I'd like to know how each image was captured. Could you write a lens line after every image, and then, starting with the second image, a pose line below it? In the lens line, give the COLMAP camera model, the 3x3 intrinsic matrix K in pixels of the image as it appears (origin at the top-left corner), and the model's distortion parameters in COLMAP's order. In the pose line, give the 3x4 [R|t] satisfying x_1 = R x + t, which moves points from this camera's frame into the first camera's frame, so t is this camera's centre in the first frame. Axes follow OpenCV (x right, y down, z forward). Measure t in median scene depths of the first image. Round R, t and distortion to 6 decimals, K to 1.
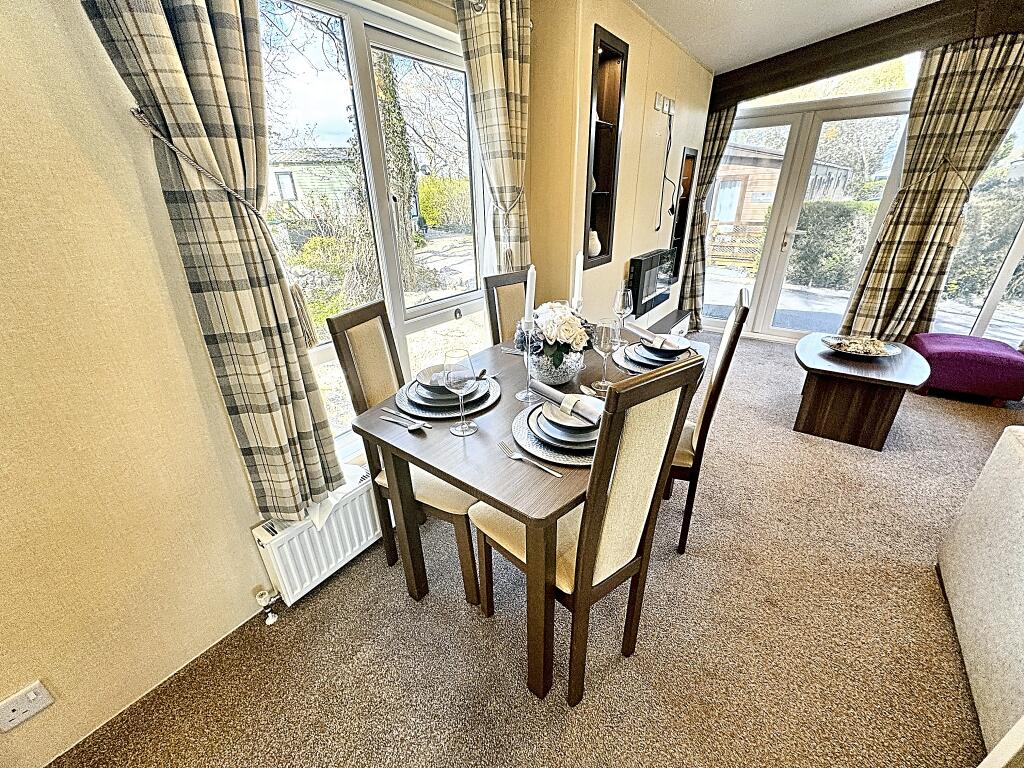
lens RADIAL K [[408.9, 0, 512.7], [0, 408.9, 383.1], [0, 0, 1]] dist [-0.001132, 0.000379]
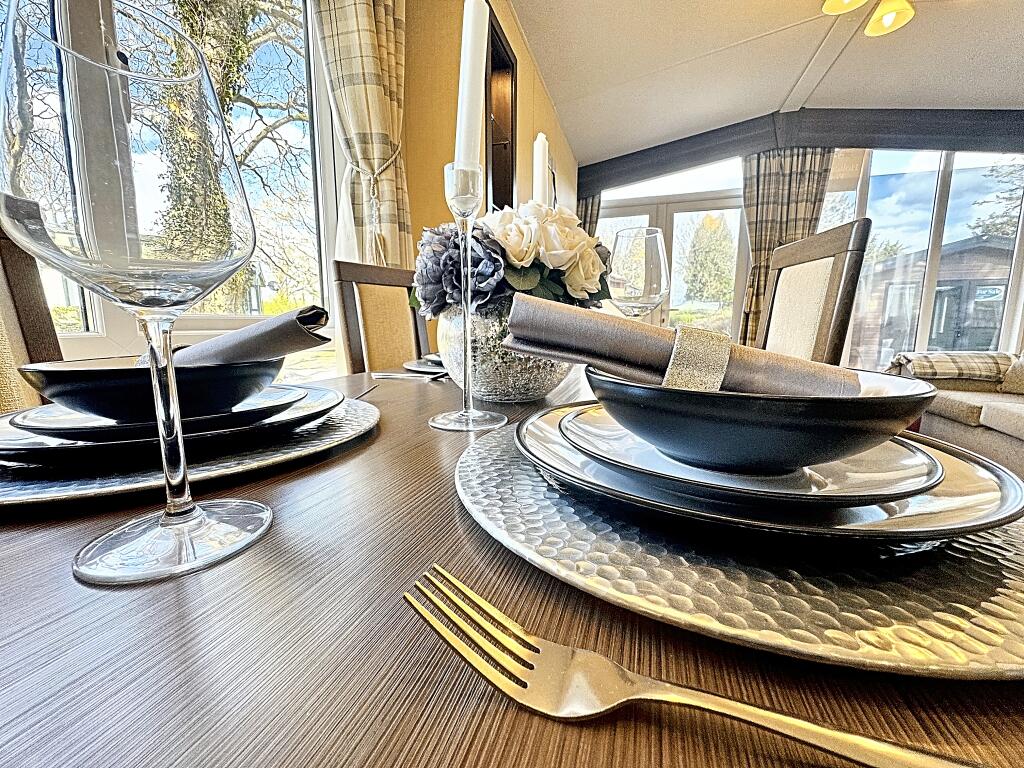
lens RADIAL K [[408.9, 0, 512.7], [0, 408.9, 383.1], [0, 0, 1]] dist [-0.001132, 0.000379]
pose [[0.946301, -0.025102, 0.322310, -0.019104], [0.117004, 0.955987, -0.269070, 0.054193], [-0.301370, 0.292333, 0.907589, 0.376049]]
